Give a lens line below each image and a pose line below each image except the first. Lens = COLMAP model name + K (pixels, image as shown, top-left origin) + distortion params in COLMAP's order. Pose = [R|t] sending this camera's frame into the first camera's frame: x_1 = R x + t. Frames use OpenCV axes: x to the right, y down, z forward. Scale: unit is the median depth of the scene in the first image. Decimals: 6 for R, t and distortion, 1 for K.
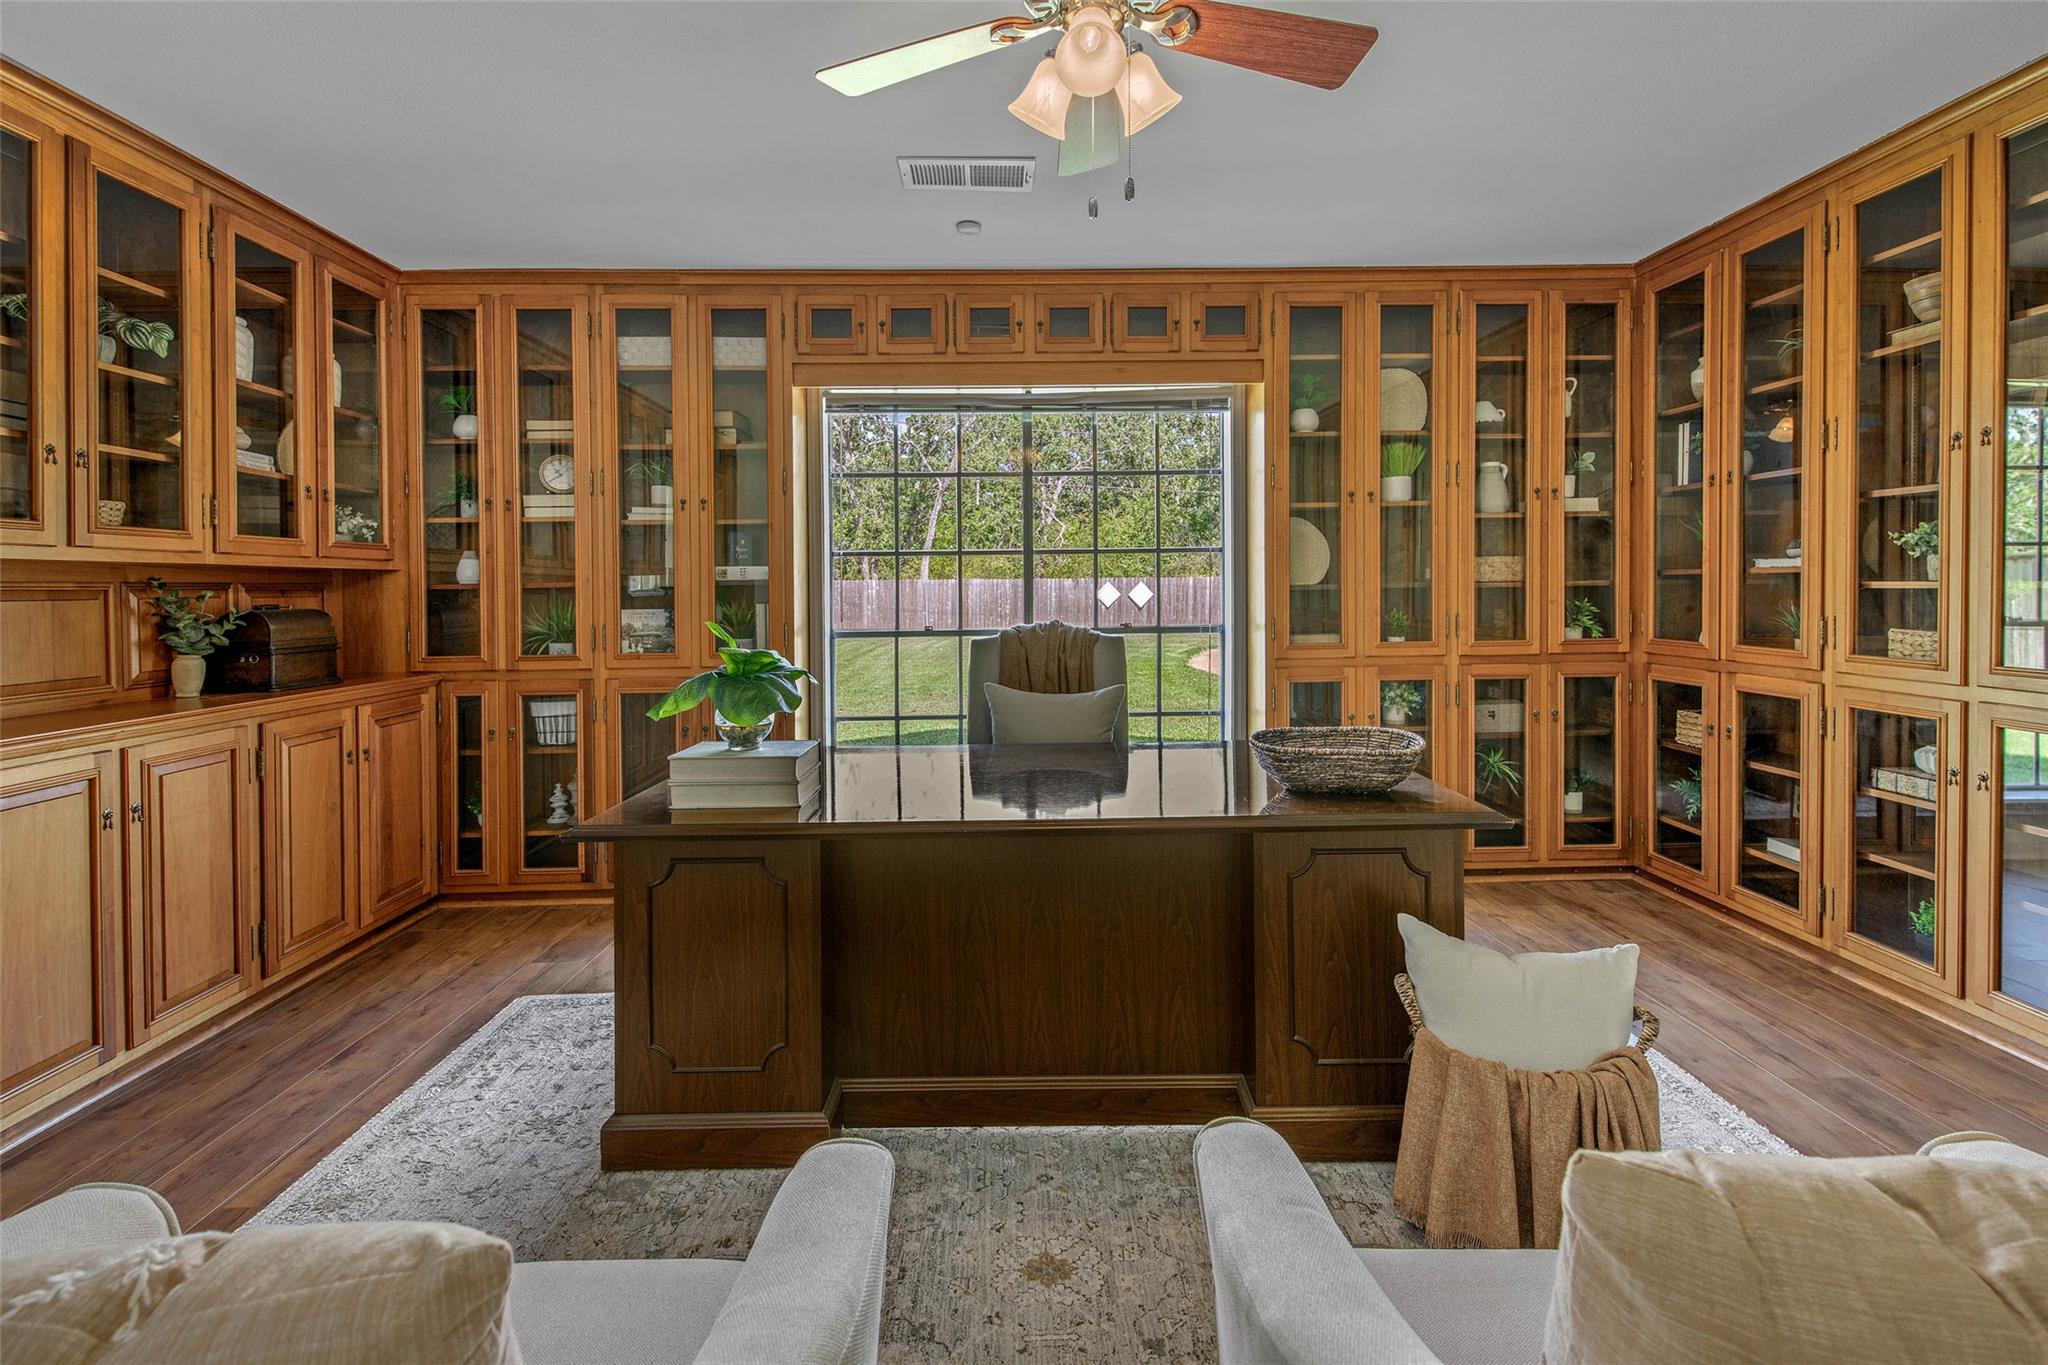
lens RADIAL K [[948.3, 0, 1028.2], [0, 948.3, 588.9], [0, 0, 1]] dist [0.014252, -0.009387]
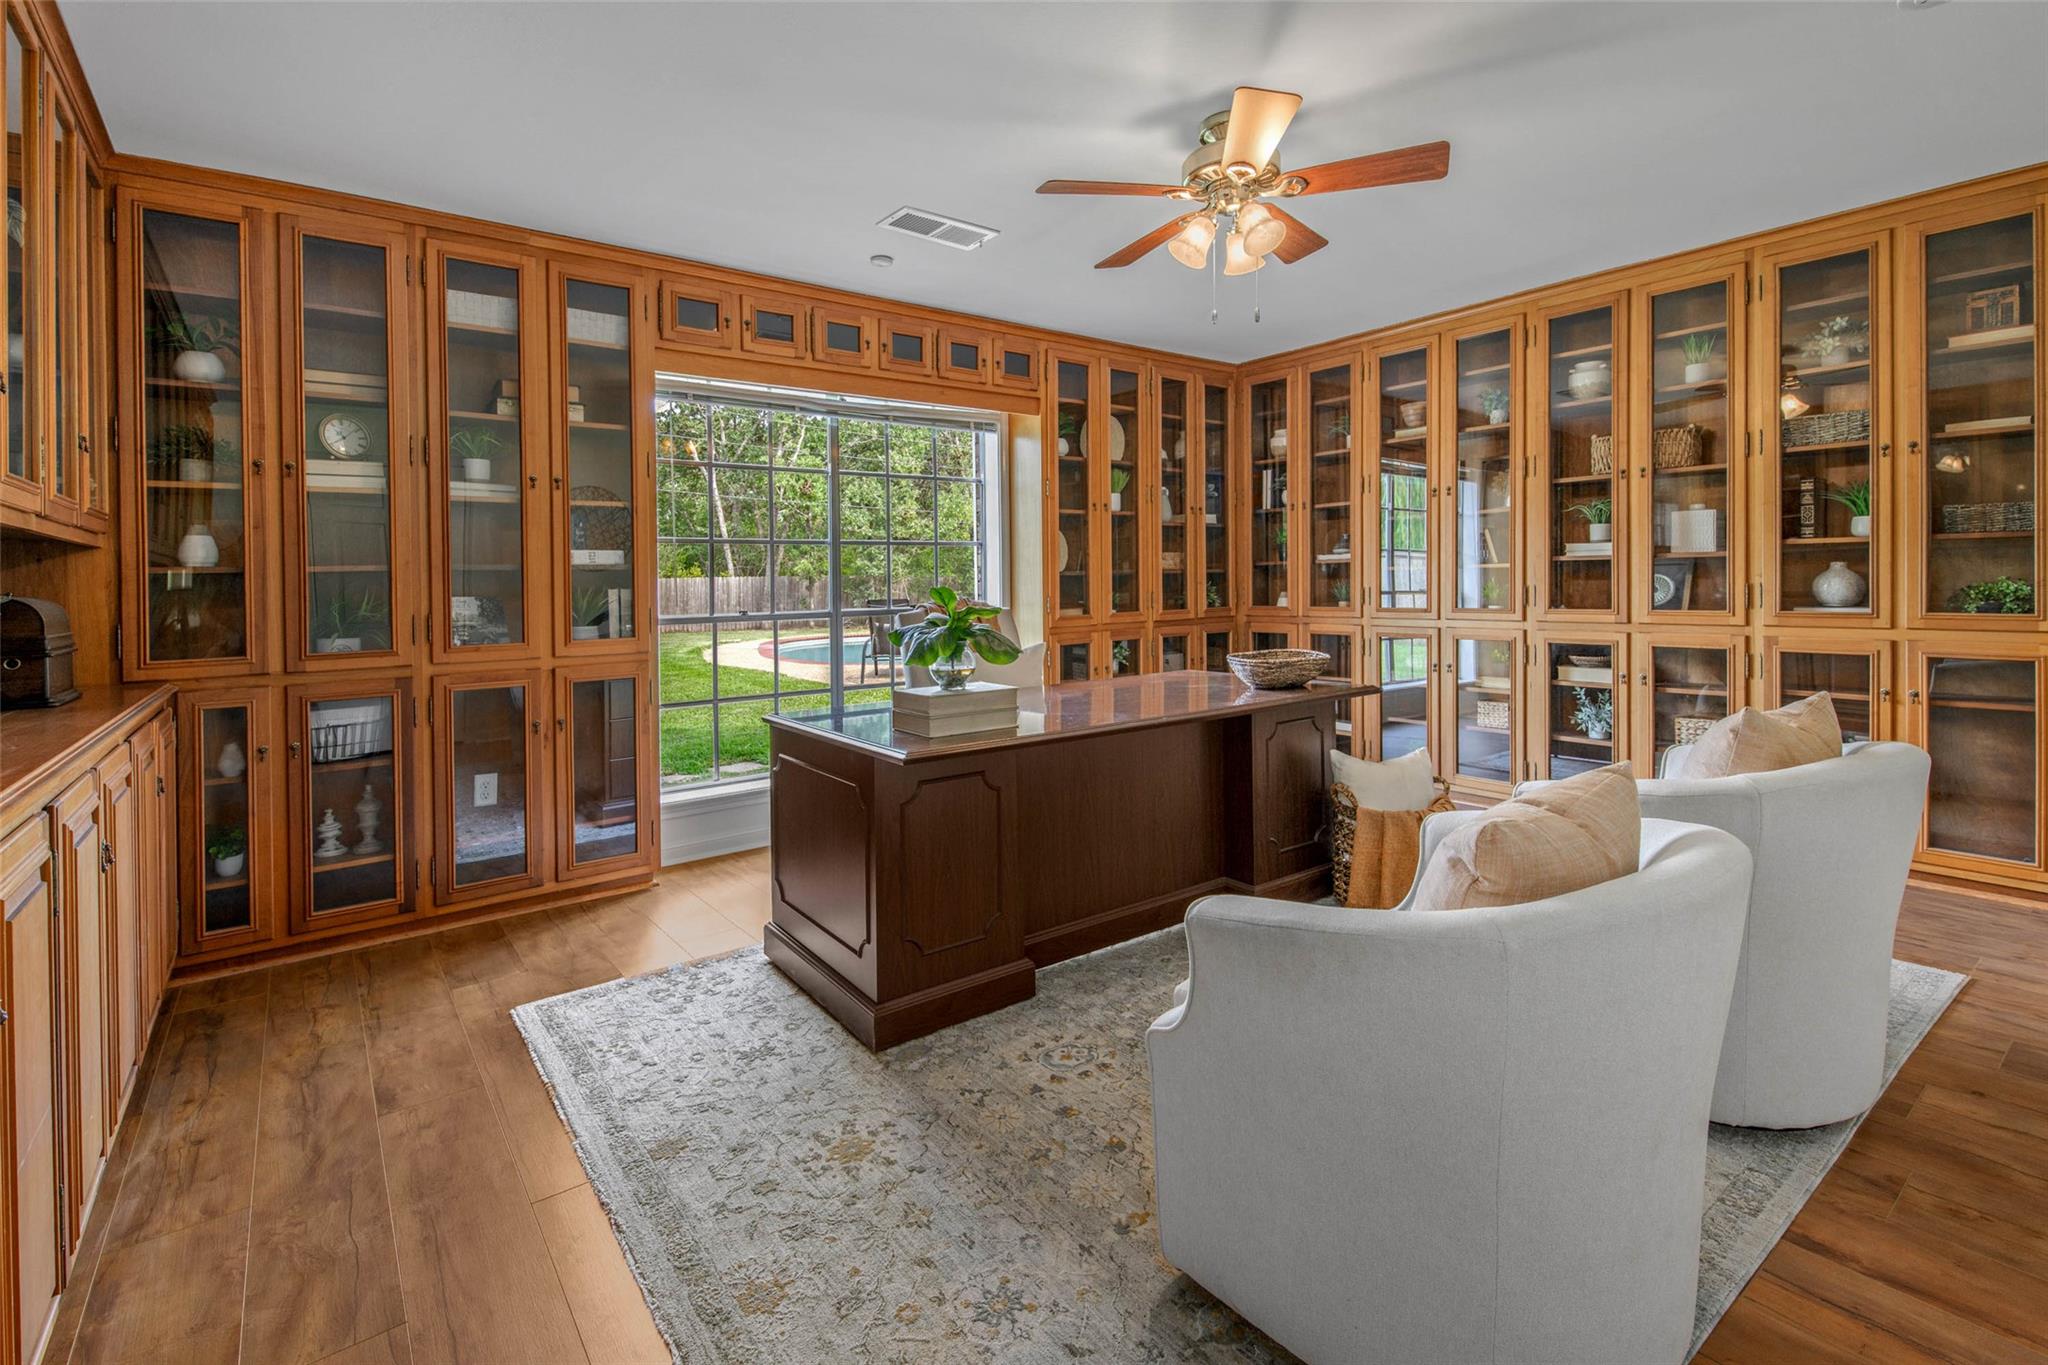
lens RADIAL K [[948.3, 0, 1028.2], [0, 948.3, 588.9], [0, 0, 1]] dist [0.014252, -0.009387]
pose [[0.804908, -0.007227, 0.593356, -0.545189], [0.010526, 0.999942, -0.002099, 0.022931], [-0.593306, 0.007935, 0.804938, -0.035598]]
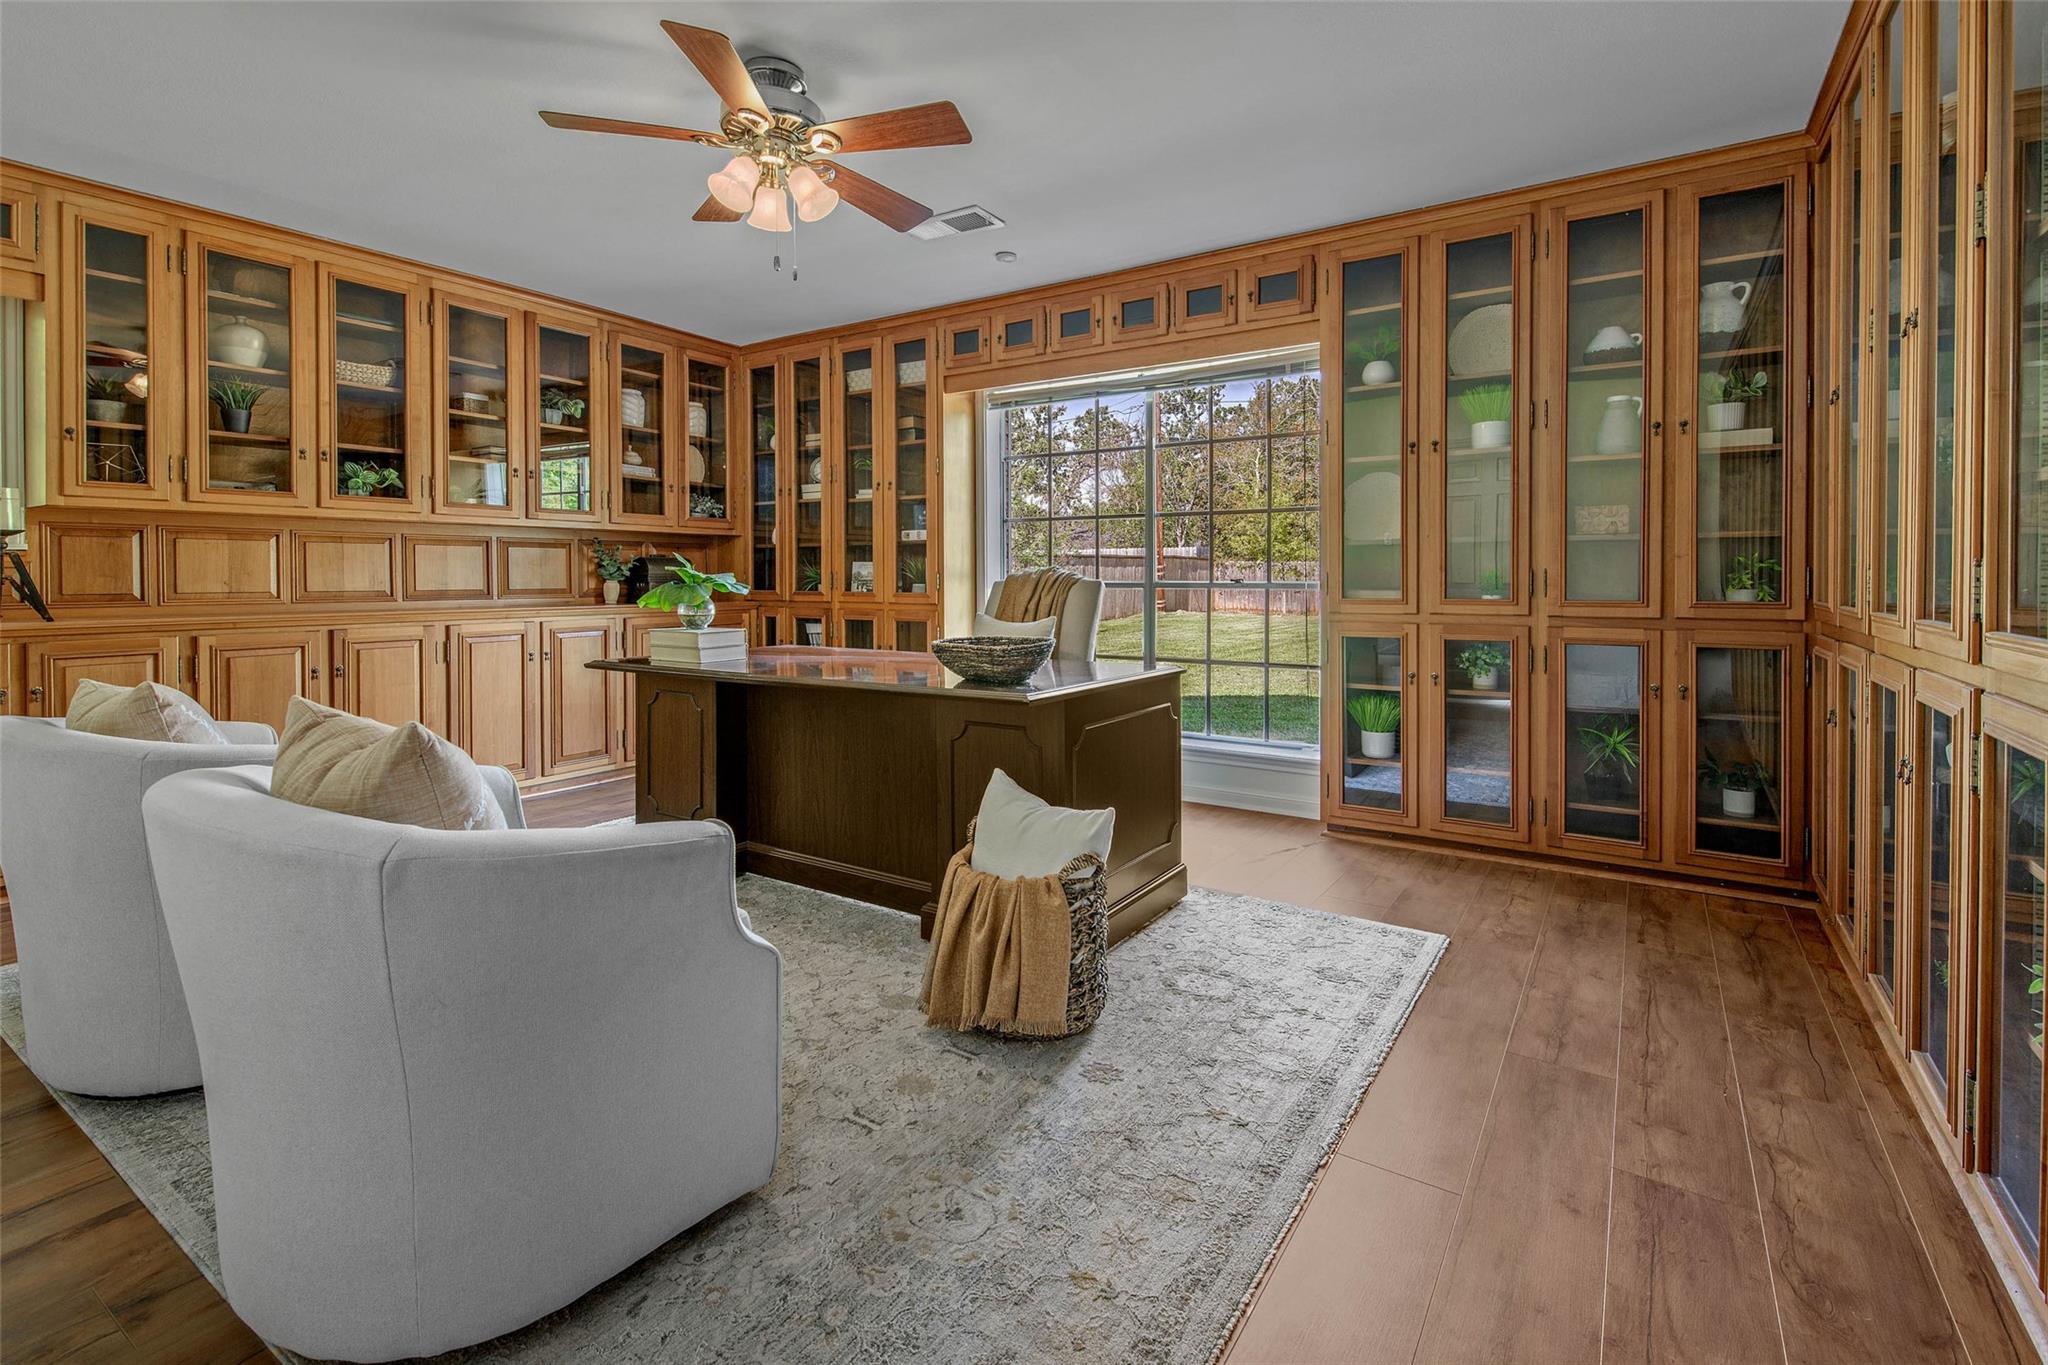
lens RADIAL K [[859.0, 0, 938.3], [0, 859.0, 572.0], [0, 0, 1]] dist [0.015022, -0.006541]
pose [[0.826481, 0.012489, -0.562826, 0.440409], [-0.009015, 0.999919, 0.008951, 0.026353], [0.562892, -0.002324, 0.826527, 0.000361]]
